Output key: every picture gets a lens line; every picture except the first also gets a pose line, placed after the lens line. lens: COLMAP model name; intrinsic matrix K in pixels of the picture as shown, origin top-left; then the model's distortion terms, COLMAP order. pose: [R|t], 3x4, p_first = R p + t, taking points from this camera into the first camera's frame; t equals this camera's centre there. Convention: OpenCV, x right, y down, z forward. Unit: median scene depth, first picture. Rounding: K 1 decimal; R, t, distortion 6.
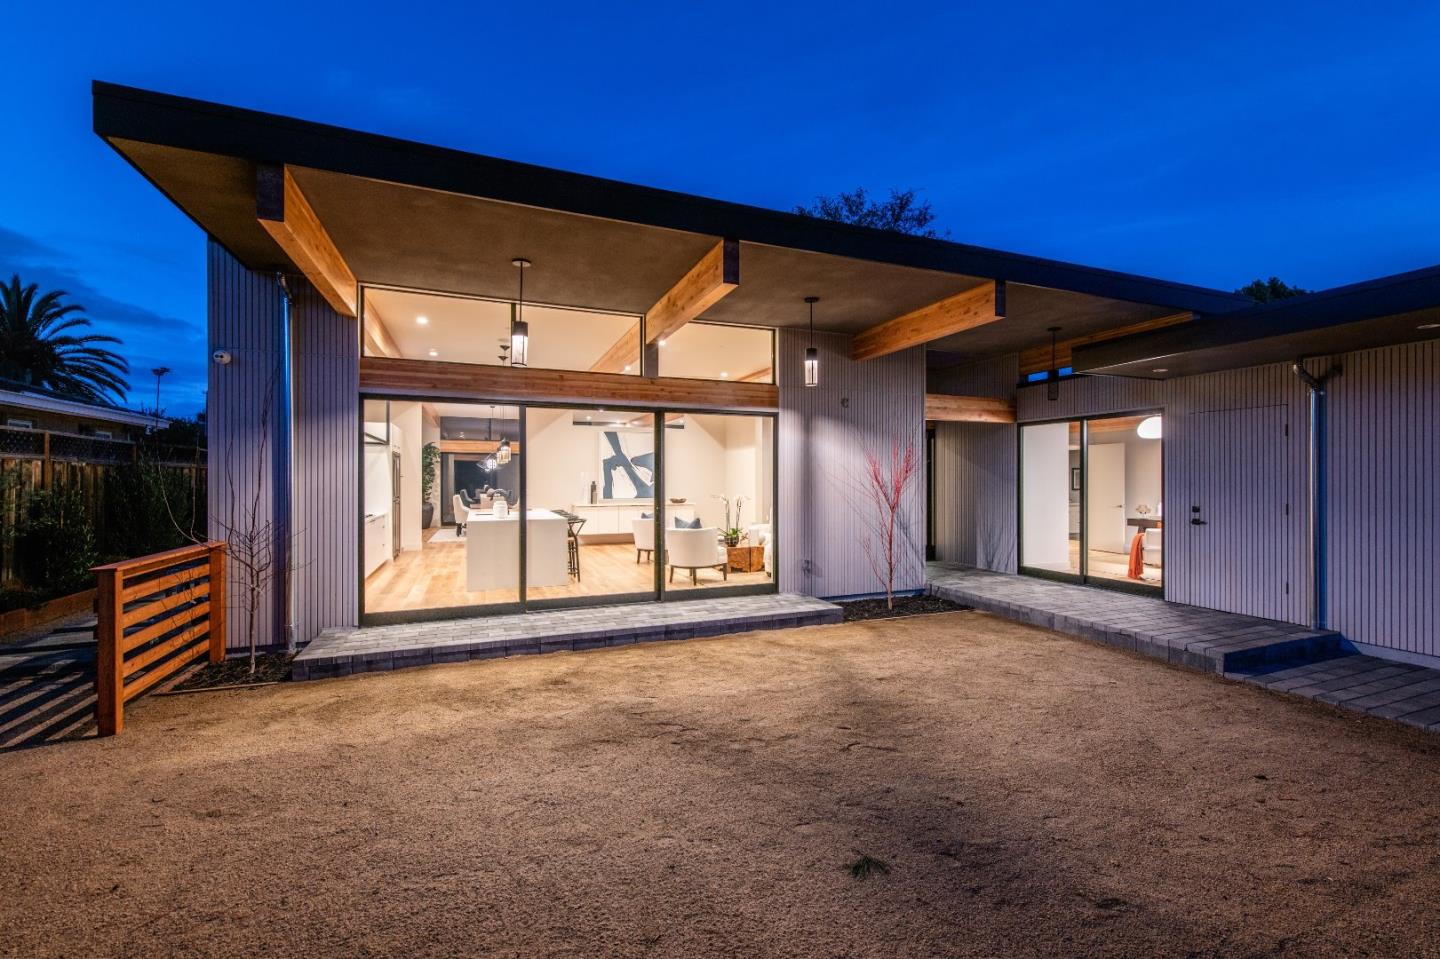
lens RADIAL K [[619.2, 0, 730.6], [0, 619.2, 482.7], [0, 0, 1]] dist [0.008324, -0.001574]
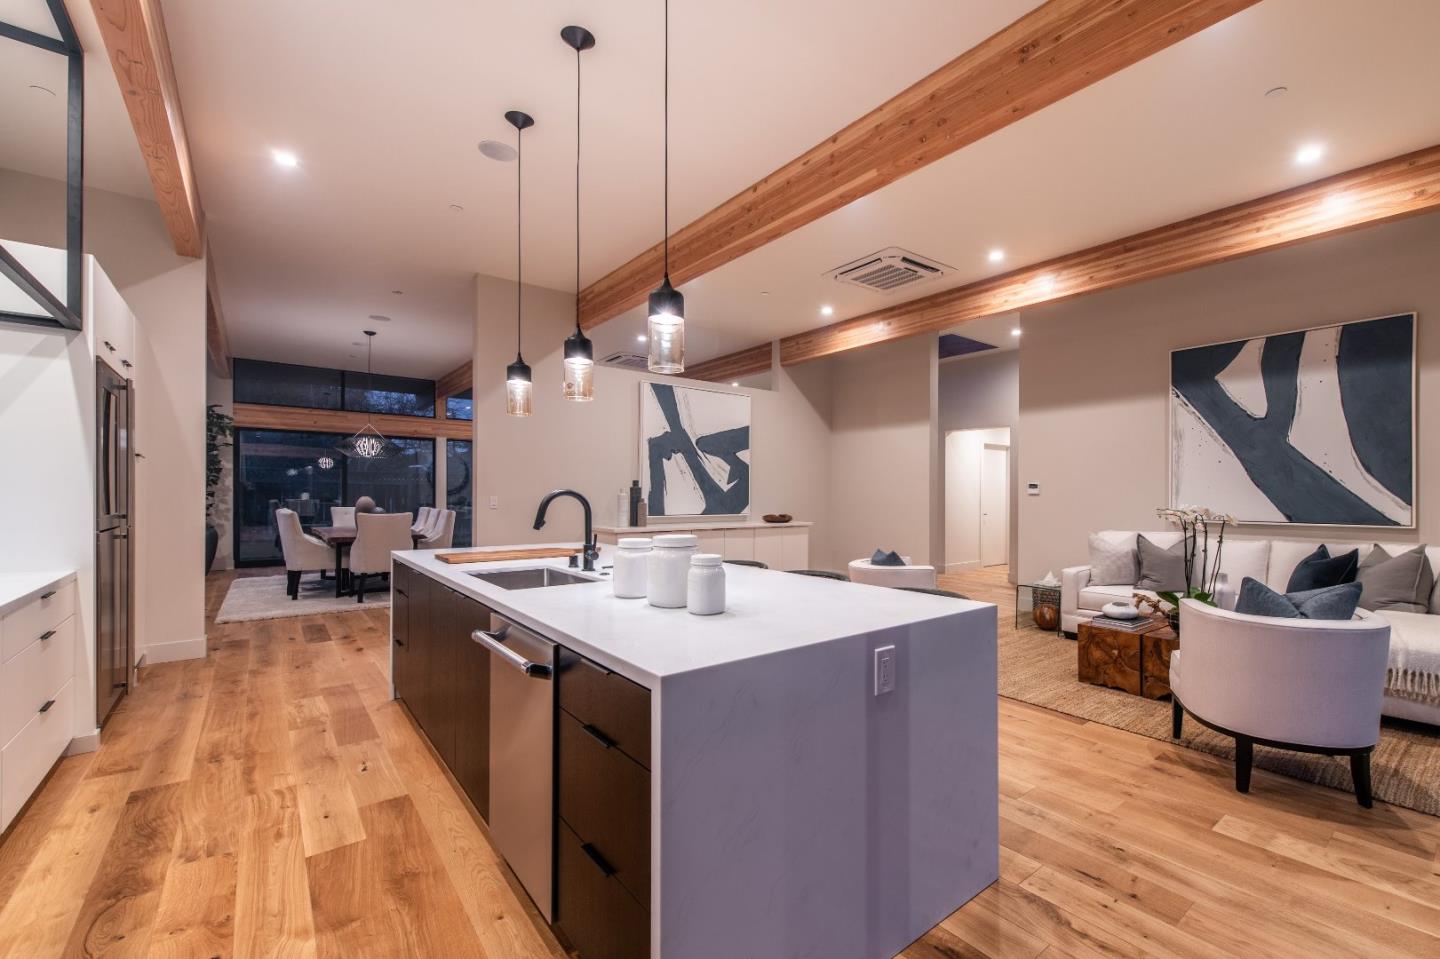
lens RADIAL K [[619.2, 0, 787.3], [0, 619.2, 495.0], [0, 0, 1]] dist [0.008324, -0.001574]
pose [[0.949909, 0.003053, 0.312512, -0.254665], [-0.003197, 0.999995, -0.000052, 0.008878], [-0.312511, -0.000950, 0.949914, 0.480491]]
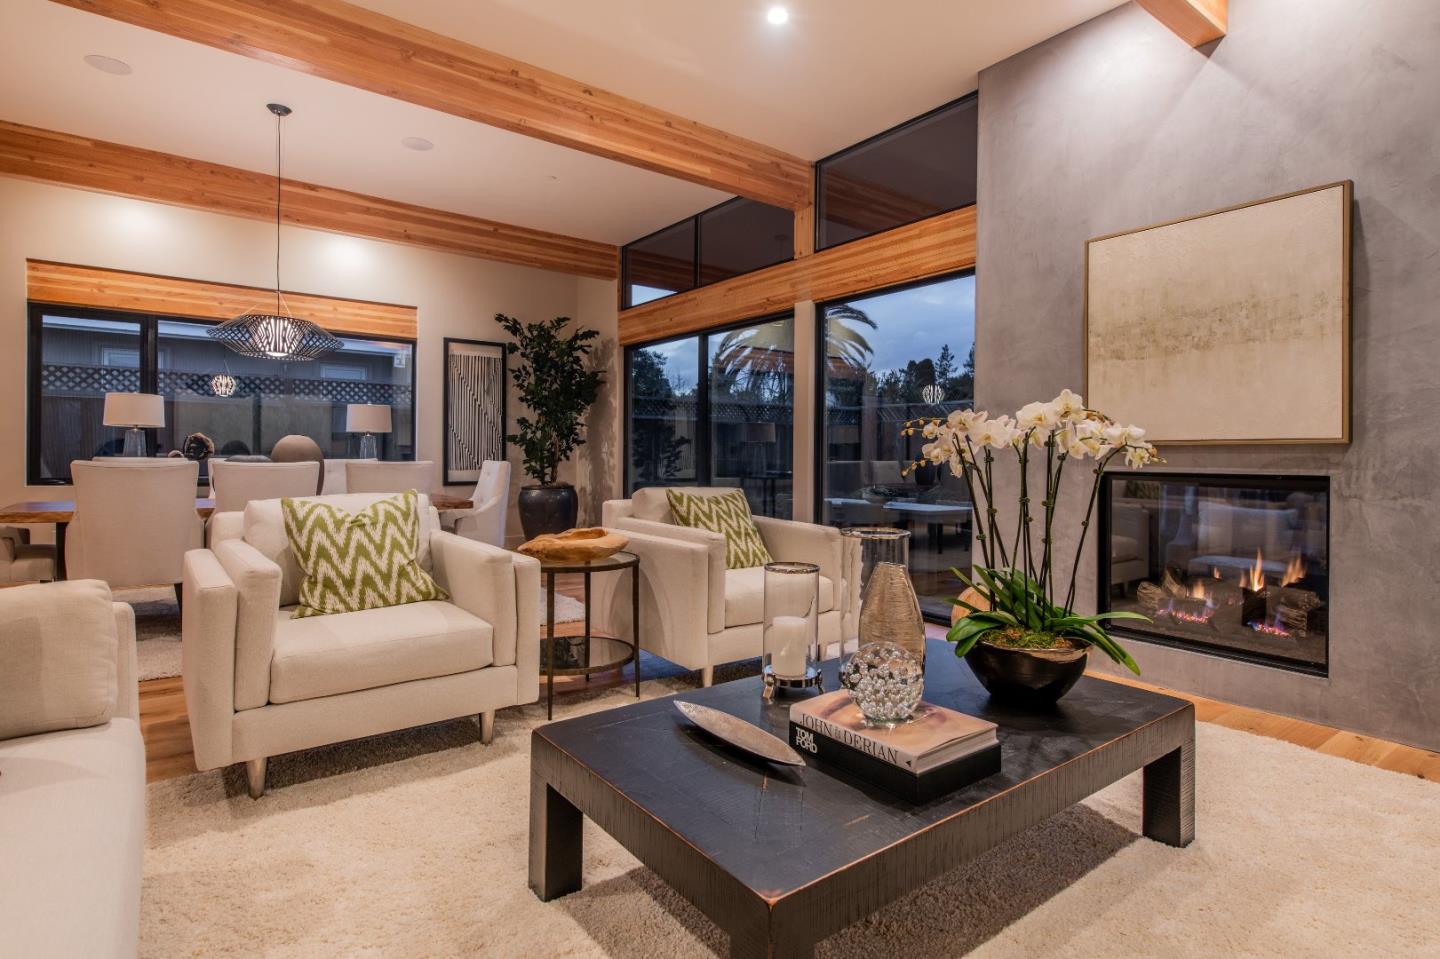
lens RADIAL K [[734.8, 0, 711.2], [0, 734.8, 453.4], [0, 0, 1]] dist [0.006674, -0.003628]
pose [[0.241976, 0.002264, -0.970280, -0.042615], [-0.009919, 0.999951, -0.000140, 0.018677], [0.970232, 0.009658, 0.241987, 1.286459]]
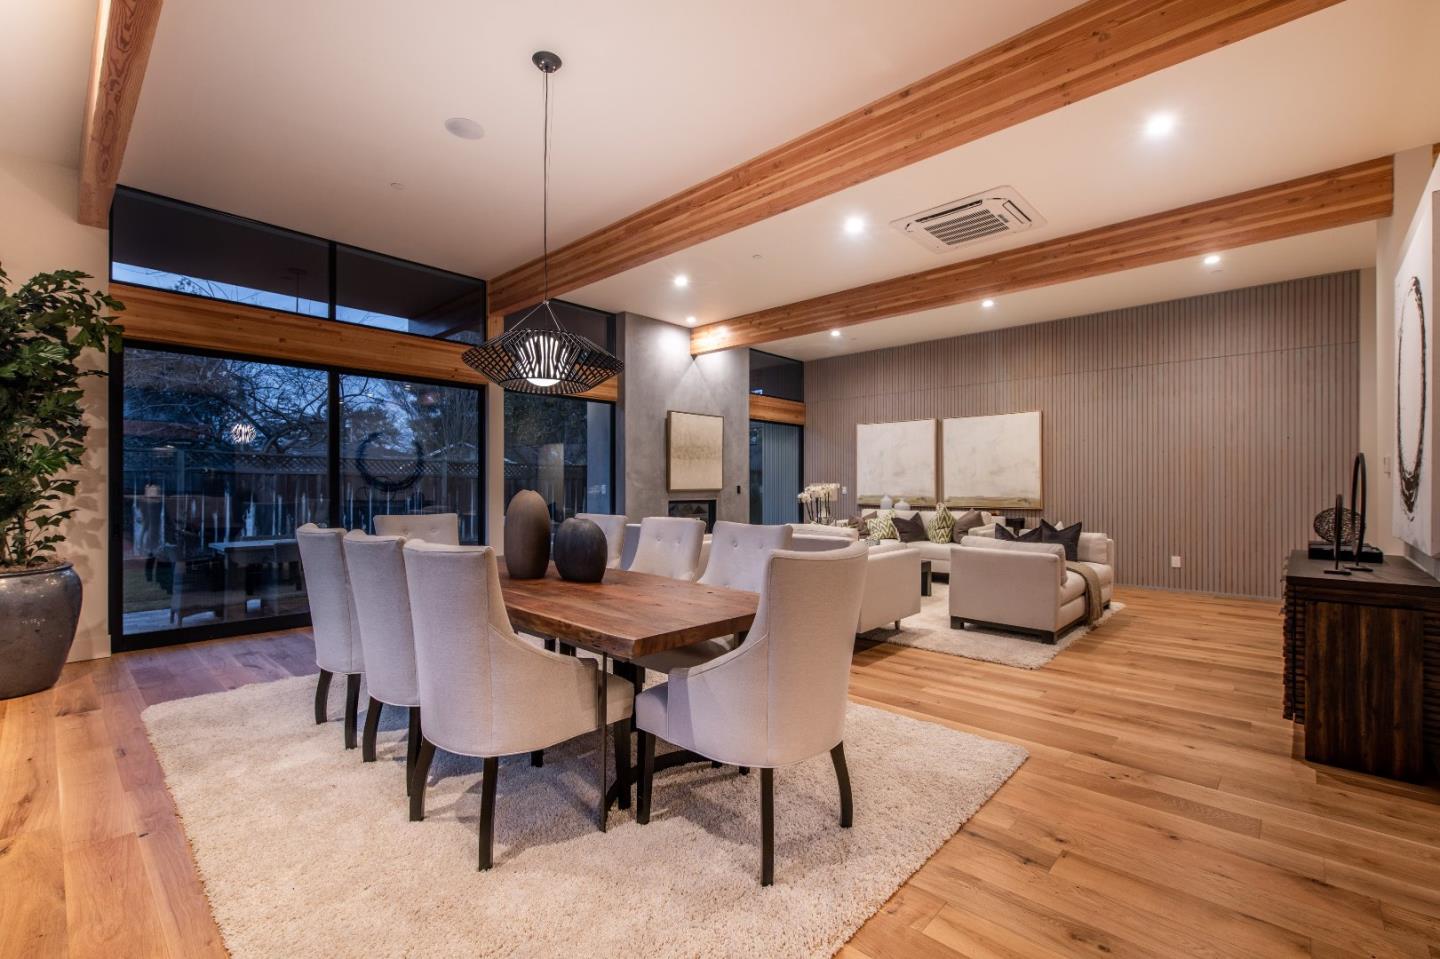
lens RADIAL K [[619.2, 0, 707.2], [0, 619.2, 481.3], [0, 0, 1]] dist [0.008324, -0.001574]
pose [[0.909910, 0.002017, 0.414801, -0.487654], [0.002106, 0.999953, -0.009482, 0.010695], [-0.414801, 0.009501, 0.909863, 0.938174]]
